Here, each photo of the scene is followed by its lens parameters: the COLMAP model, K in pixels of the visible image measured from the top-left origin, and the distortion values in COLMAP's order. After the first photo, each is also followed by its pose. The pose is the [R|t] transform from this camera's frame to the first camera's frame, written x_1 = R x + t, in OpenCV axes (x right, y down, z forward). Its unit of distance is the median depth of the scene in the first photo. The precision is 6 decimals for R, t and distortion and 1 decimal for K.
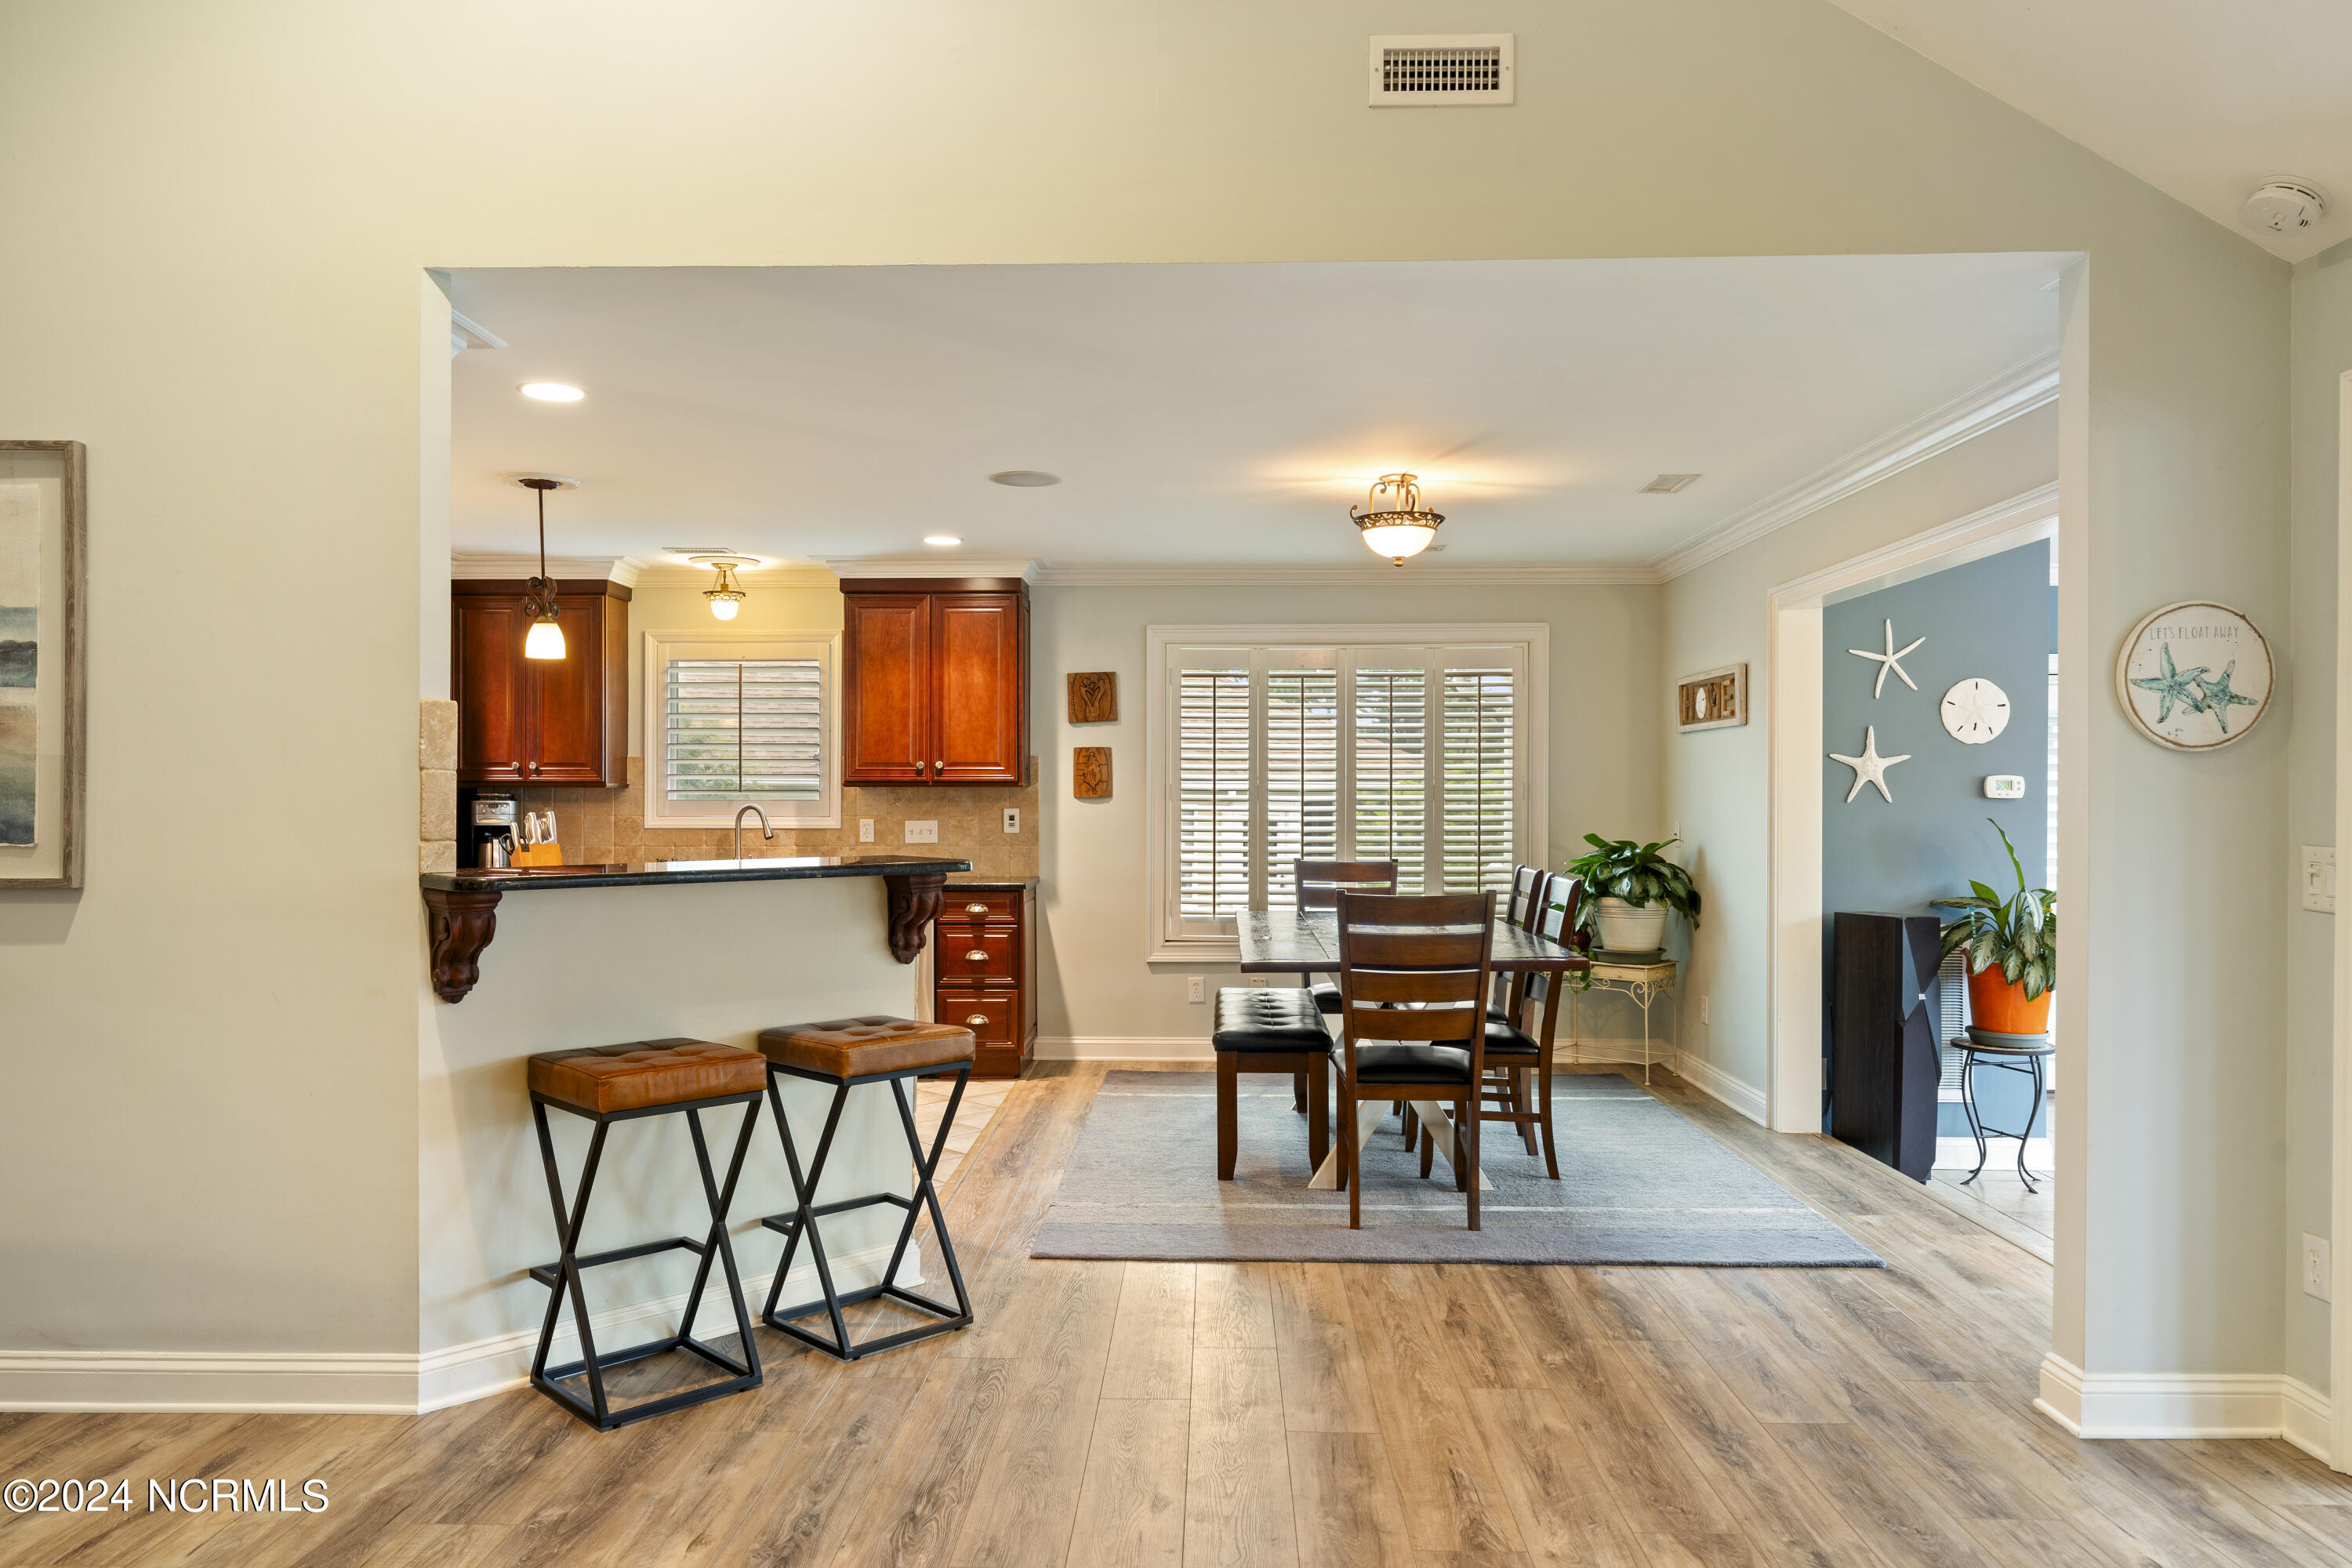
lens RADIAL K [[1571.5, 0, 1176.5], [0, 1571.5, 806.5], [0, 0, 1]] dist [-0.003207, 0.001548]
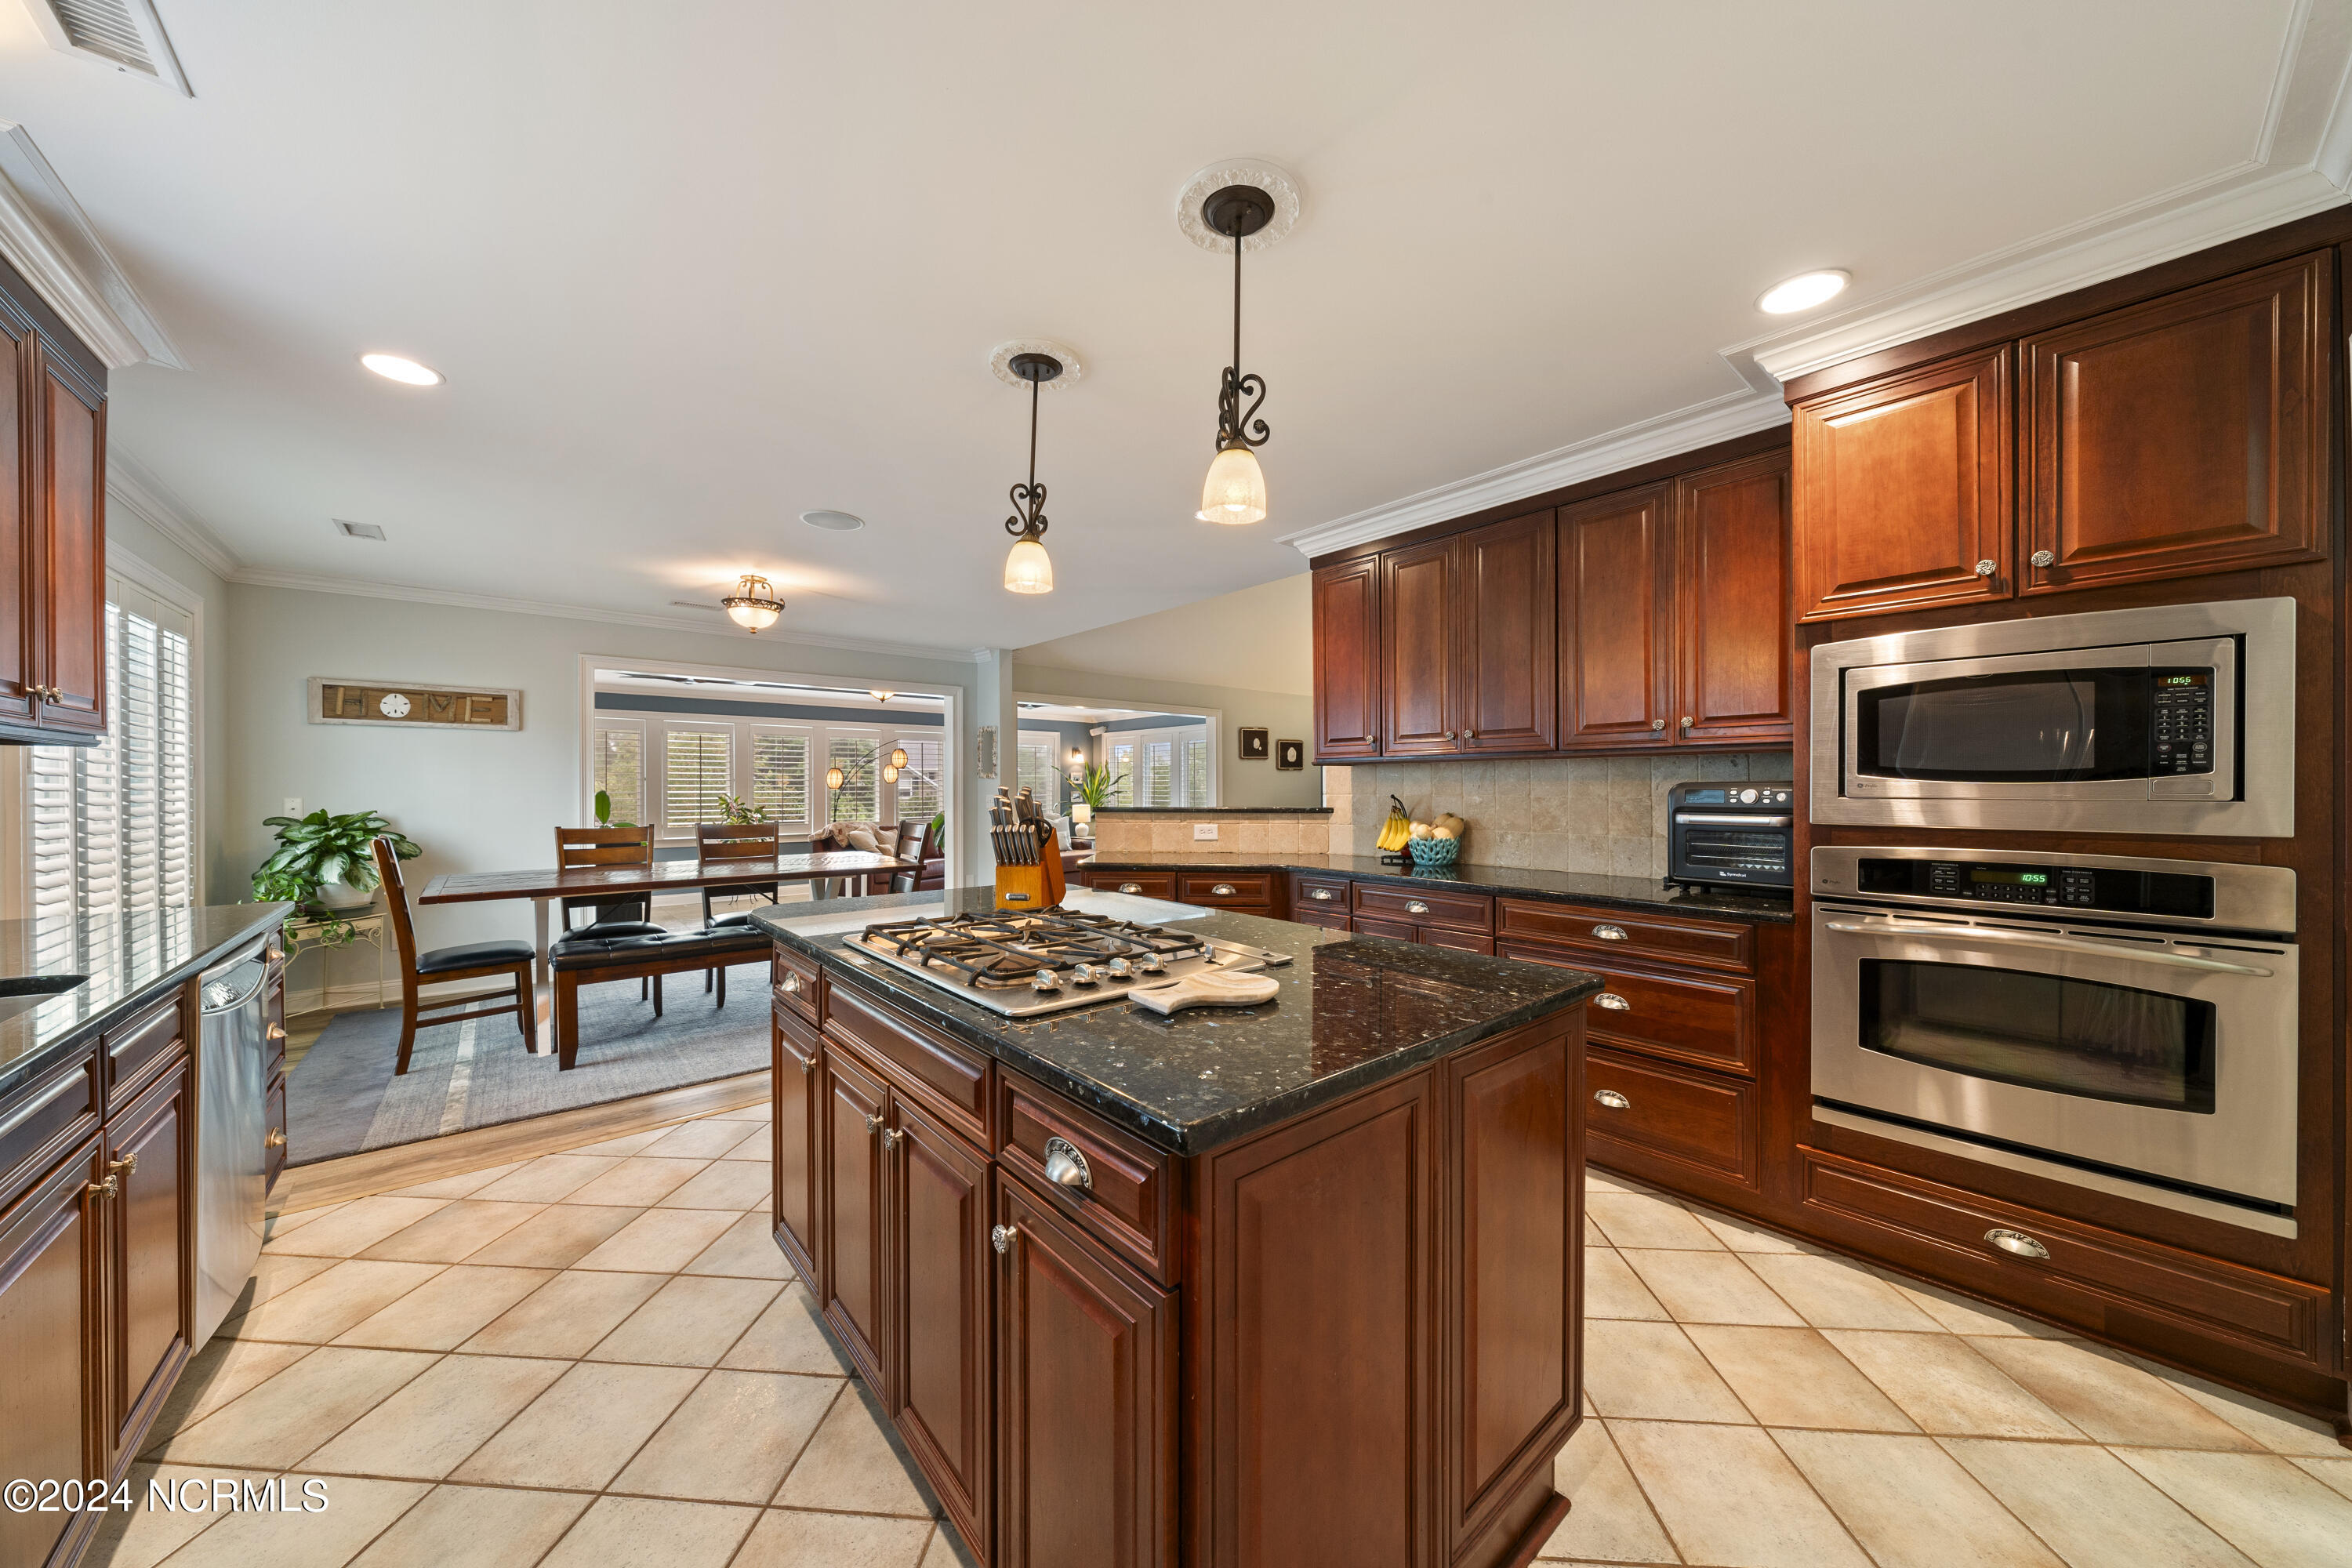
lens RADIAL K [[797.3, 0, 1178.2], [0, 797.3, 788.1], [0, 0, 1]] dist [-0.001904, -0.000082]
pose [[-0.671401, -0.001357, 0.741093, -0.558815], [0.004006, 0.999977, 0.005460, 0.001840], [-0.741083, 0.006634, -0.671381, 0.907803]]
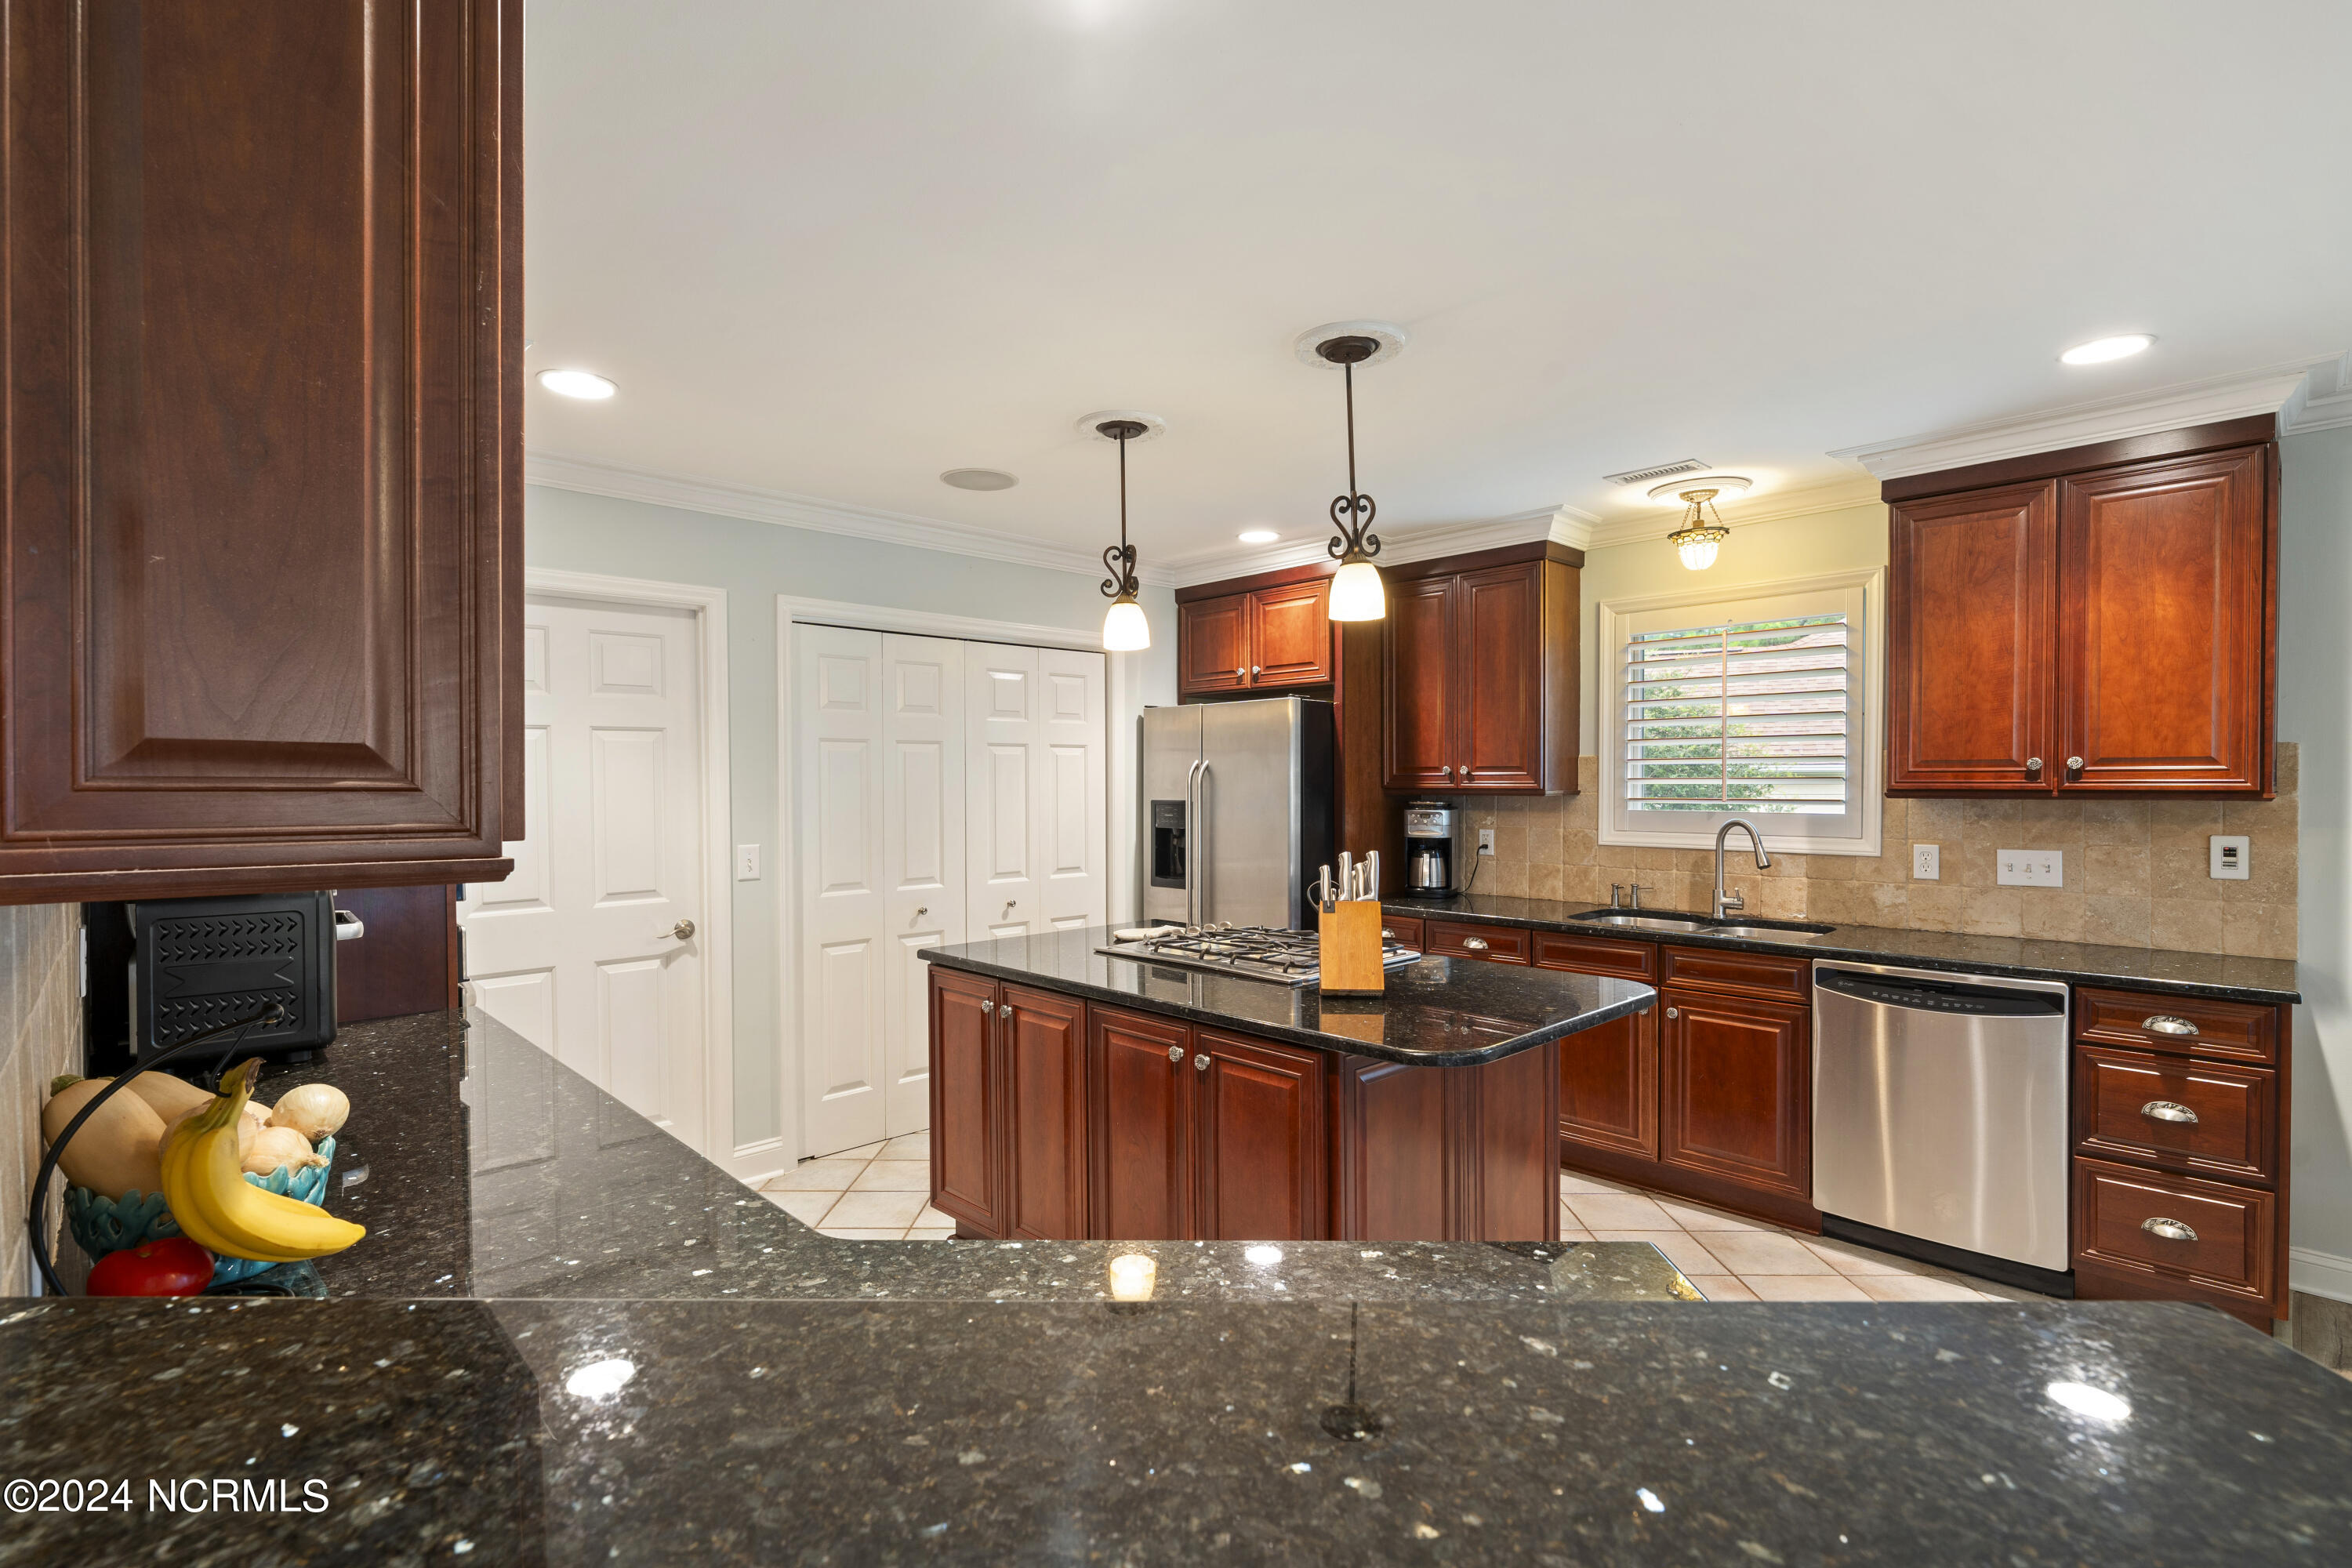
lens RADIAL K [[1087.5, 0, 1176.4], [0, 1087.5, 798.2], [0, 0, 1]] dist [0.001124, -0.000031]
pose [[0.708654, 0.008979, -0.705499, -0.101179], [0.002274, 0.999885, 0.015010, -0.020021], [0.705553, -0.012241, 0.708552, 0.468291]]
